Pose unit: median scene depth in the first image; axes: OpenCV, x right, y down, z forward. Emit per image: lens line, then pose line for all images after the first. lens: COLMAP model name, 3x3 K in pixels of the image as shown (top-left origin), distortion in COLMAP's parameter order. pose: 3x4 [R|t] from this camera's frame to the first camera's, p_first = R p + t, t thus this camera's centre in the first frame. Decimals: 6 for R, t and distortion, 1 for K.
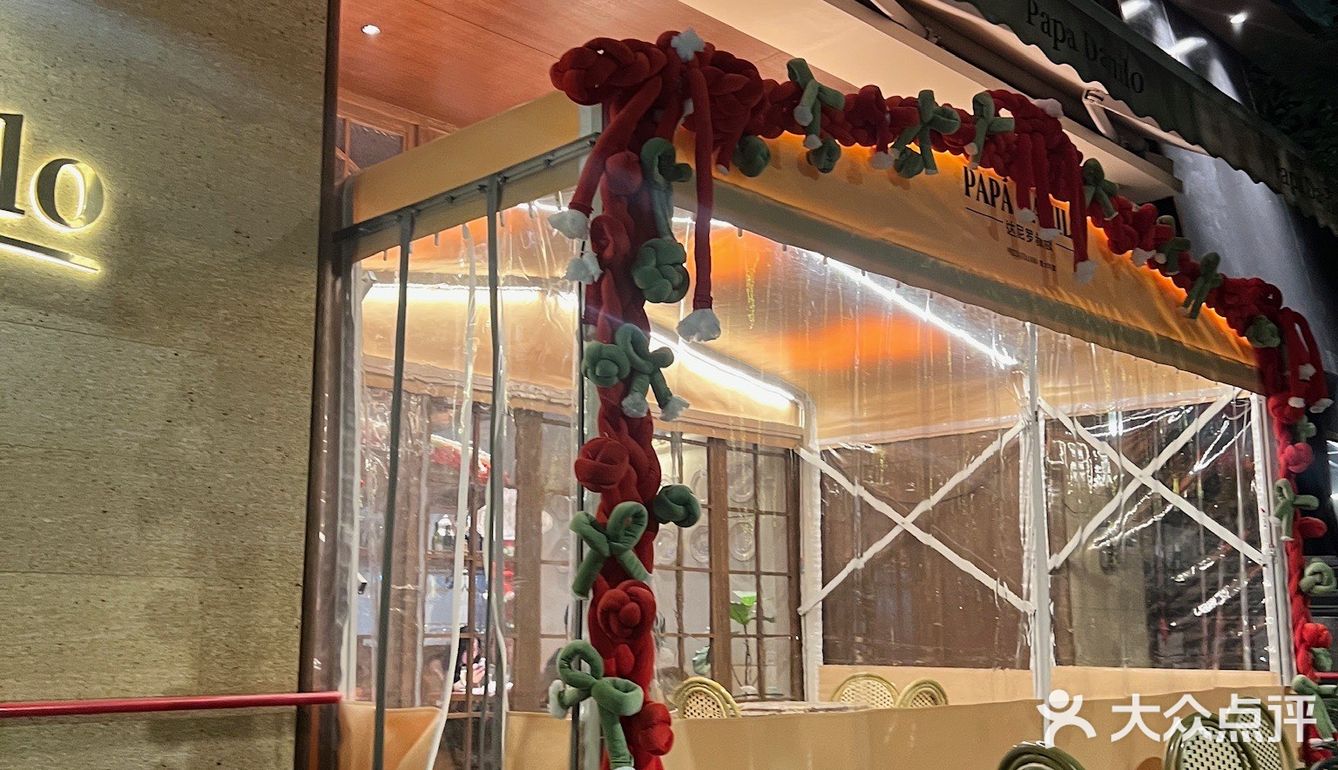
lens RADIAL K [[1284.8, 0, 661.7], [0, 1284.8, 388.9], [0, 0, 1]] dist [0.146132, -0.384543]
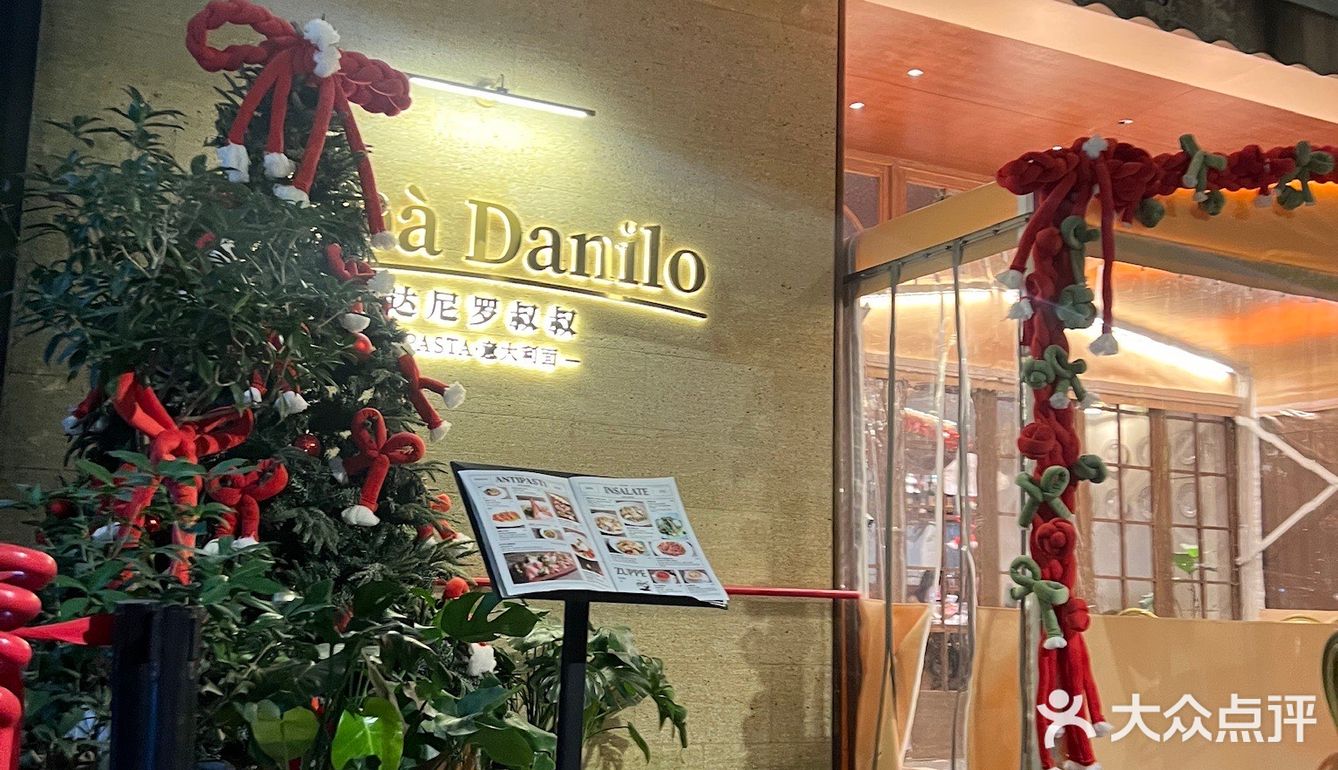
lens RADIAL K [[1284.8, 0, 661.7], [0, 1284.8, 388.9], [0, 0, 1]] dist [0.146132, -0.384543]
pose [[0.939689, -0.019581, -0.341469, 0.051151], [0.030118, 0.999219, 0.025583, -0.045062], [0.340702, -0.034325, 0.939545, -0.477007]]
